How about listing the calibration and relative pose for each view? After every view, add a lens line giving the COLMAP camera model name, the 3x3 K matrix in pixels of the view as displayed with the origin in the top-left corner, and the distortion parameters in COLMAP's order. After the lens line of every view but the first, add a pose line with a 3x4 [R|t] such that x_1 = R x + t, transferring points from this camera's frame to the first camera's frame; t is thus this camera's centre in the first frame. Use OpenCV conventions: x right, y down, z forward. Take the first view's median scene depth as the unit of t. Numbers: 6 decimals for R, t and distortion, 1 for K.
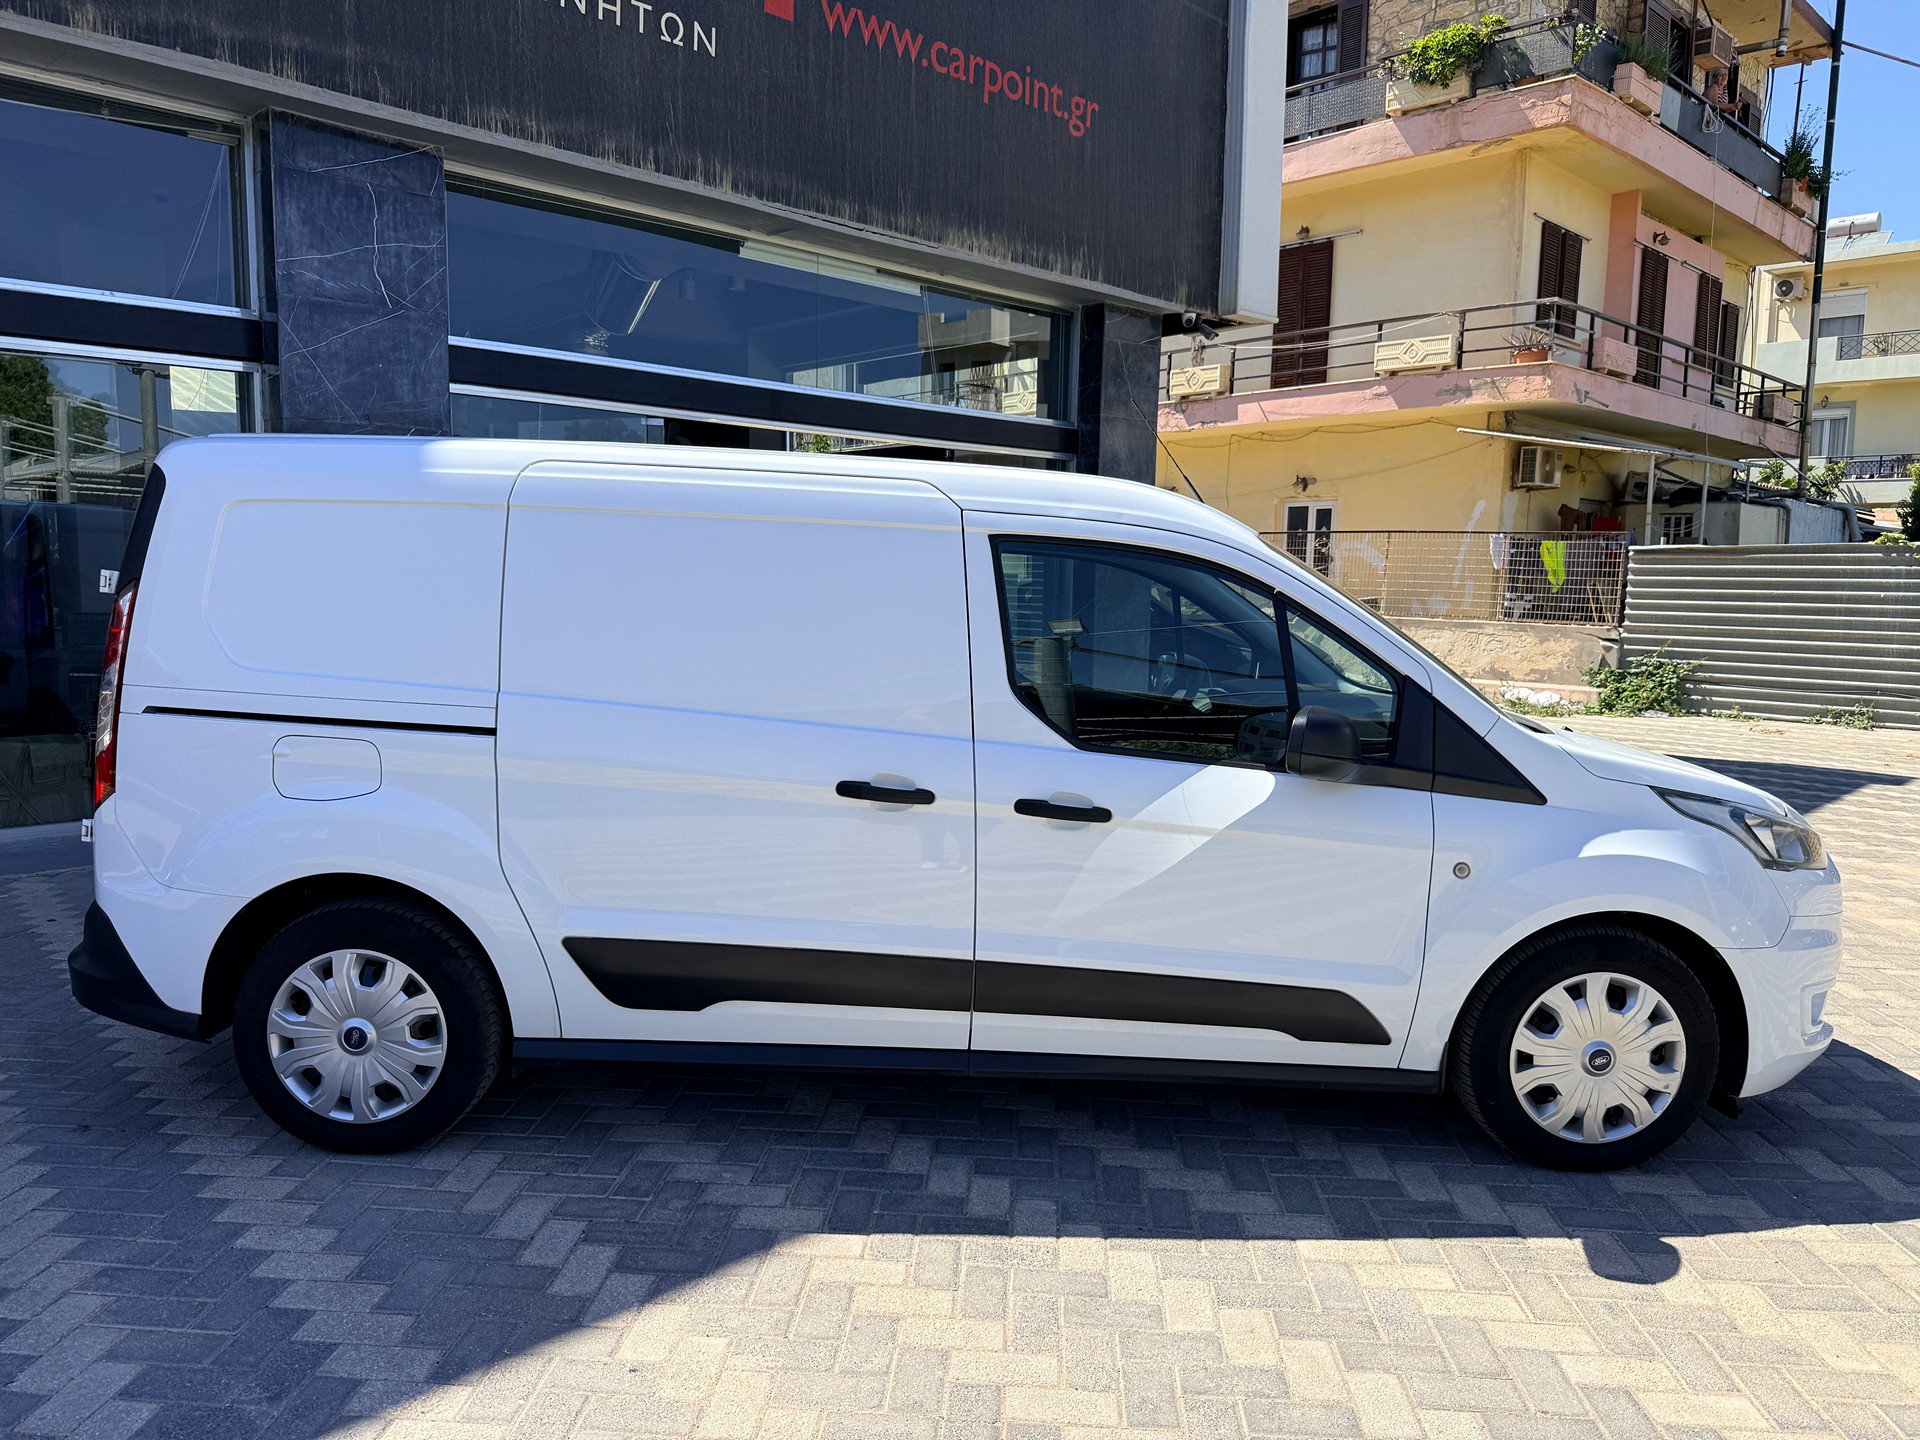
lens RADIAL K [[1363.9, 0, 951.2], [0, 1363.9, 718.3], [0, 0, 1]] dist [0.033235, -0.051971]
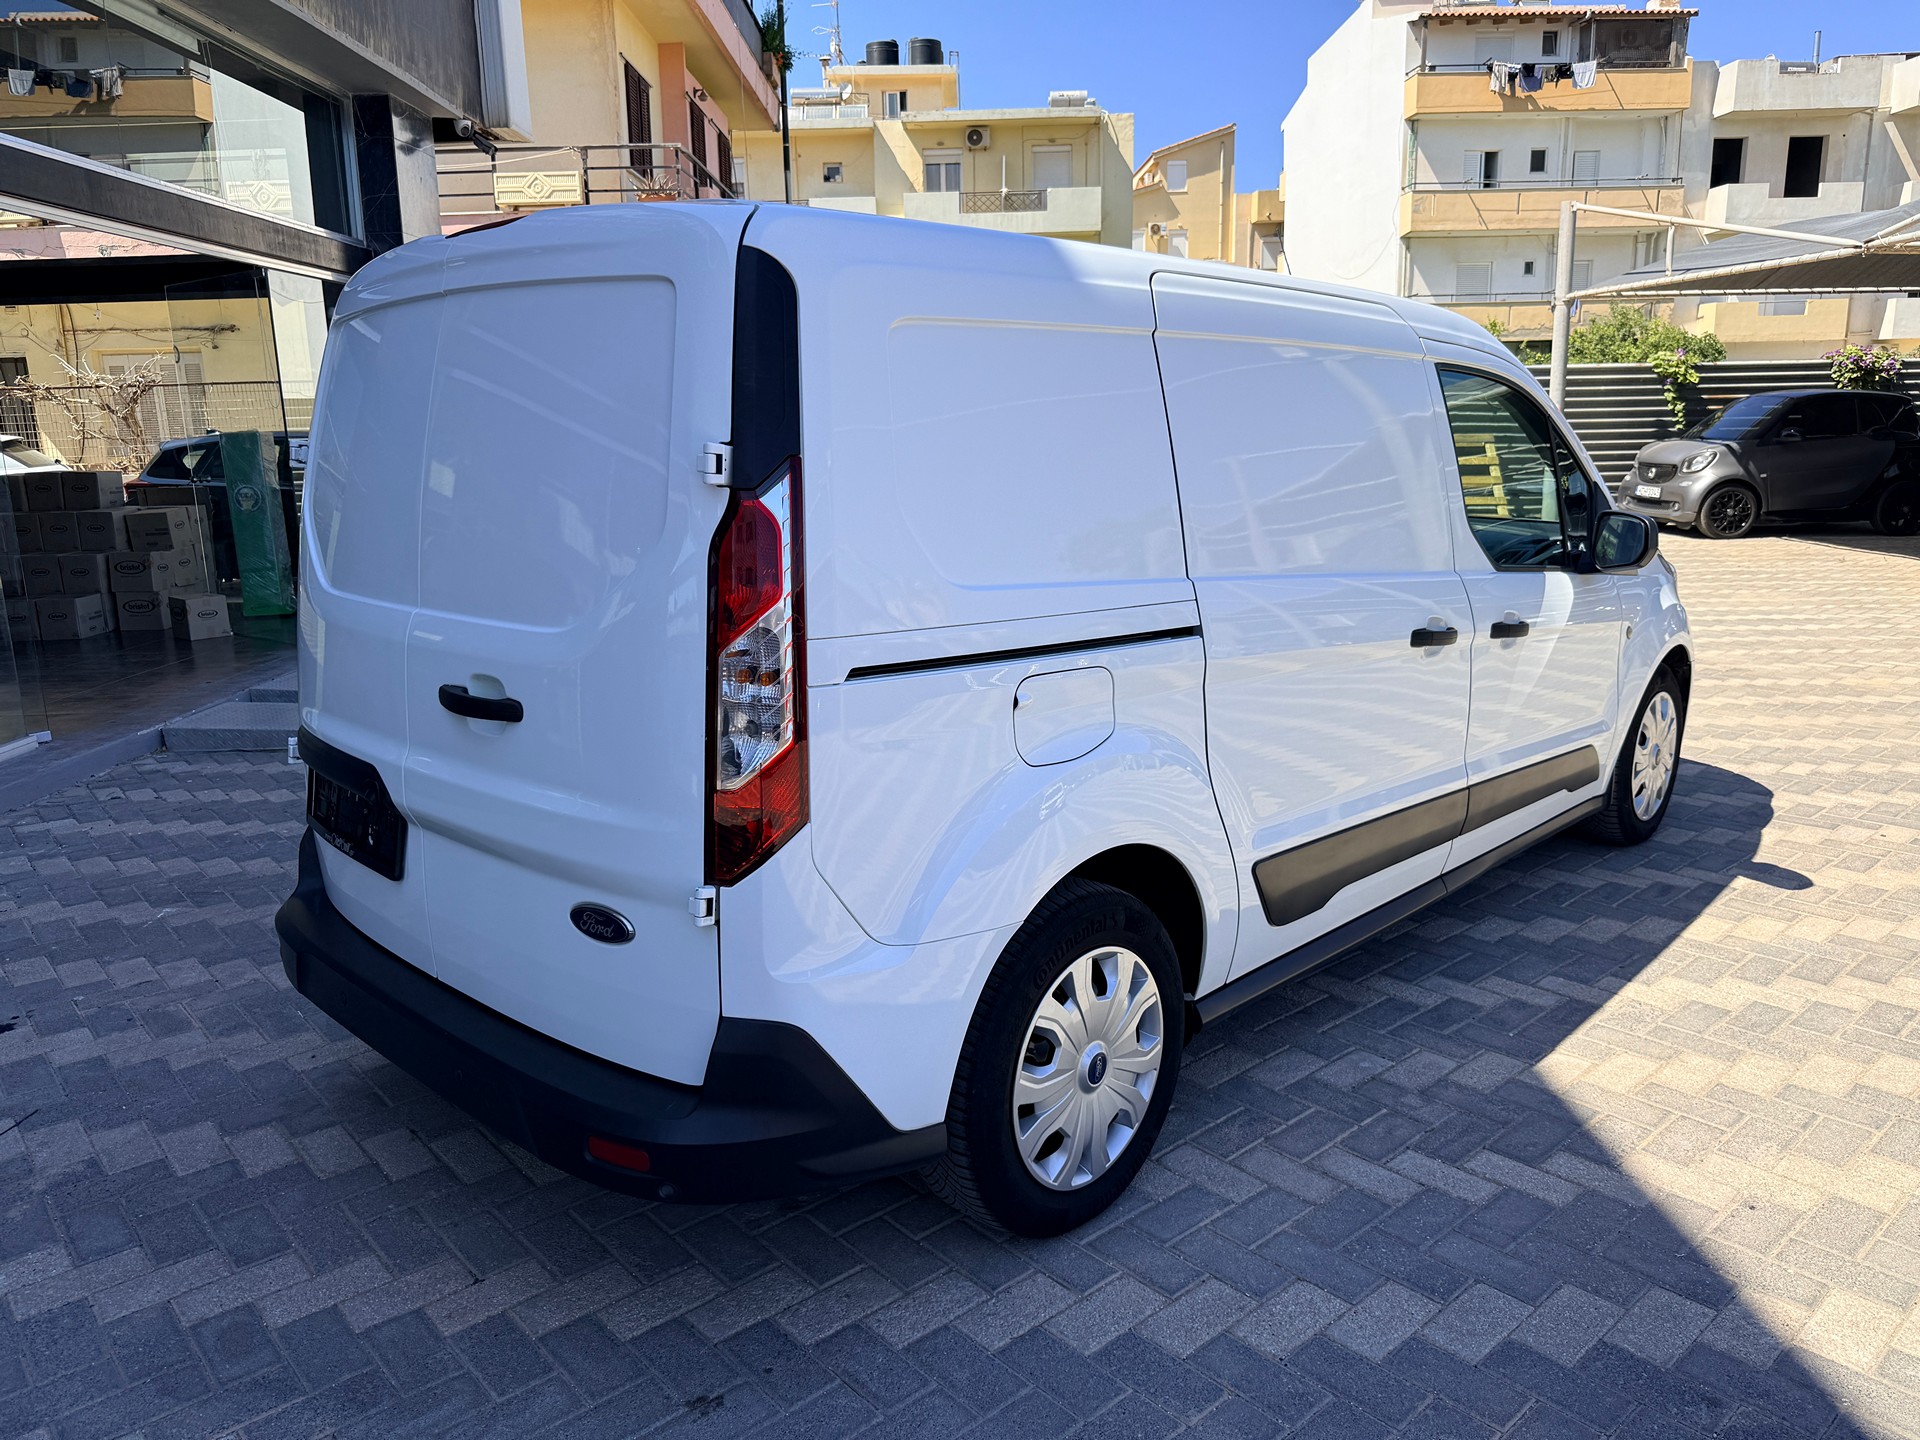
lens RADIAL K [[1372.3, 0, 955.7], [0, 1372.3, 721.7], [0, 0, 1]] dist [-0.001794, -0.007521]
pose [[0.695219, -0.186096, 0.694290, -0.476163], [0.110352, 0.982087, 0.152736, -0.035283], [-0.710277, -0.029569, 0.703301, 0.268715]]
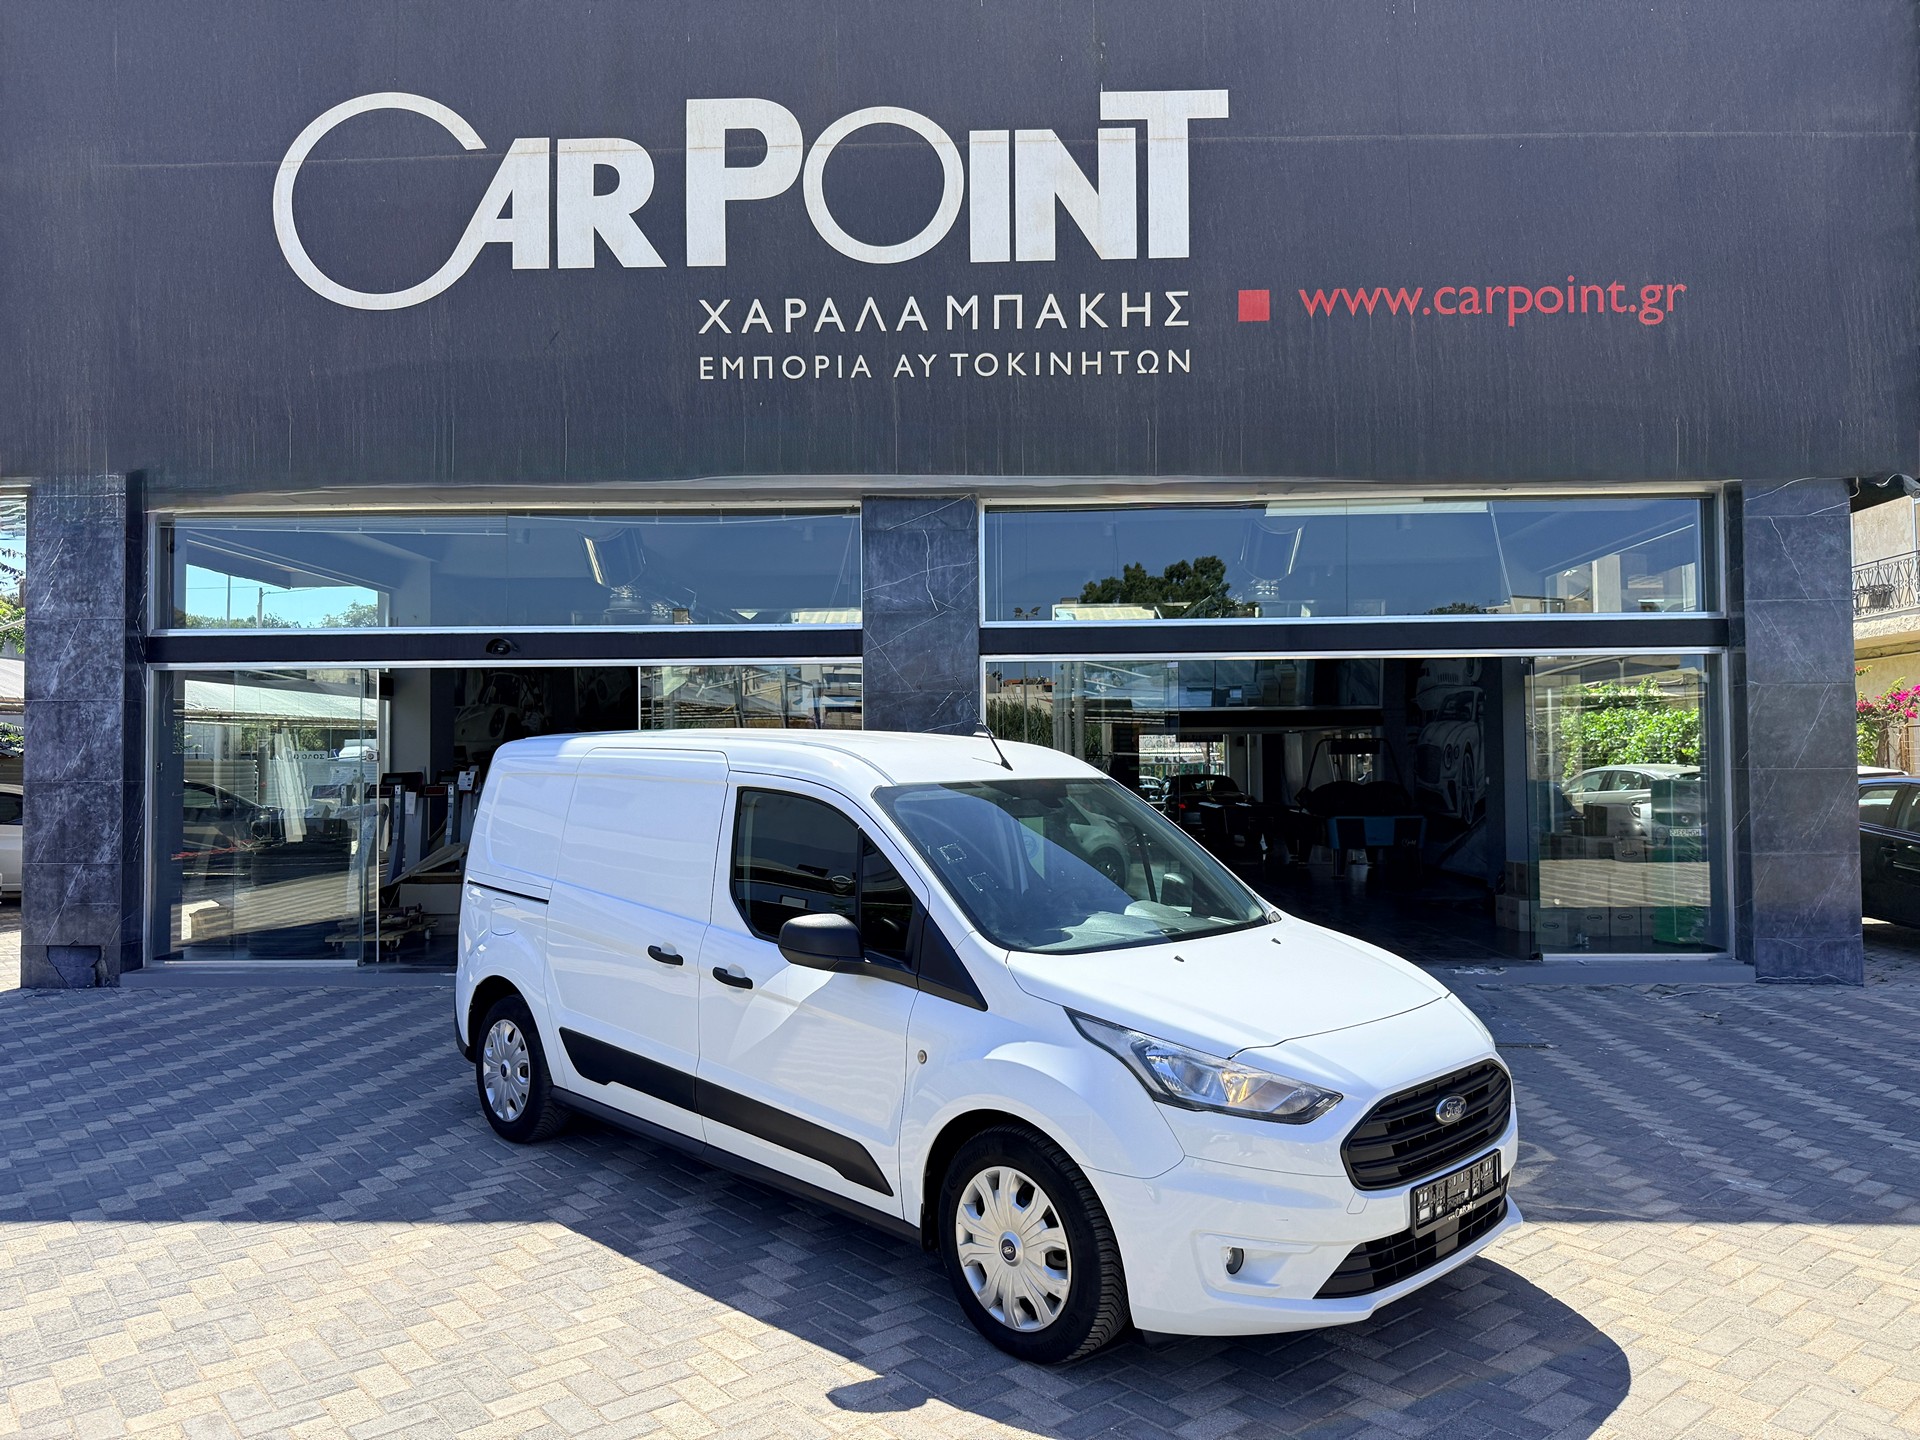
lens RADIAL K [[1347.3, 0, 954.1], [0, 1347.3, 714.1], [0, 0, 1]] dist [0.123534, -0.242880]
pose [[0.690063, -0.044643, -0.722371, 0.638494], [-0.061274, 0.990909, -0.119773, -0.025703], [0.721151, 0.126914, 0.681054, 0.070891]]
